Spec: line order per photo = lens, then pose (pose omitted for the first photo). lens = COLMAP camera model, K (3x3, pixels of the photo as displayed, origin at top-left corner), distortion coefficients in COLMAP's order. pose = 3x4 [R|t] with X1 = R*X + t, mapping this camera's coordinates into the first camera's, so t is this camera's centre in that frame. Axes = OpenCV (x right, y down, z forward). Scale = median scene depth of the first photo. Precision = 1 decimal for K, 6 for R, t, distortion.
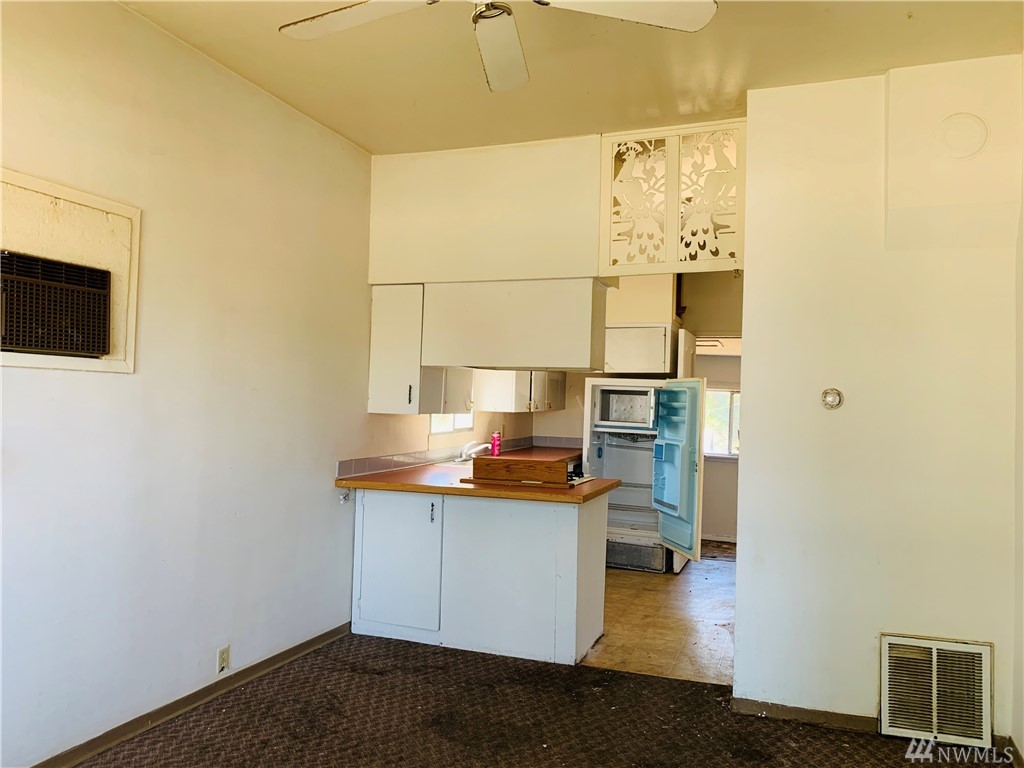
lens RADIAL K [[784.4, 0, 513.3], [0, 784.4, 374.0], [0, 0, 1]] dist [0.016372, -0.005643]
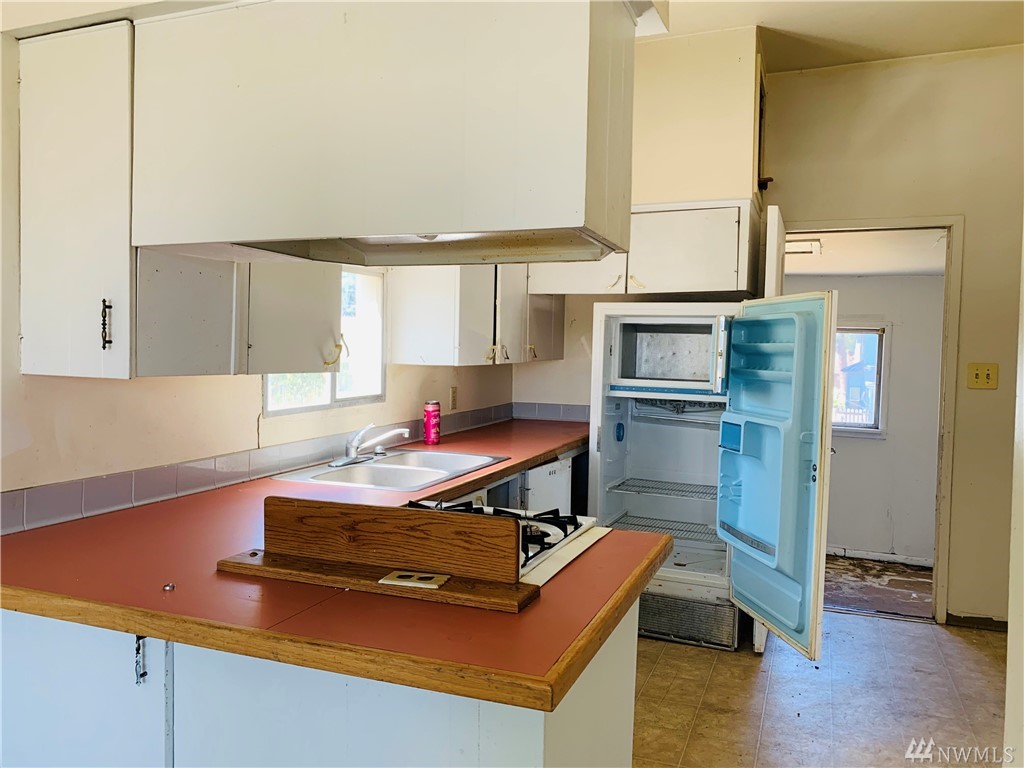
lens RADIAL K [[784.4, 0, 502.8], [0, 784.4, 392.1], [0, 0, 1]] dist [0.016372, -0.005643]
pose [[0.999159, -0.010648, -0.039599, 0.050428], [0.014020, 0.996209, 0.085859, 0.020406], [0.038535, -0.086342, 0.995520, 0.451144]]
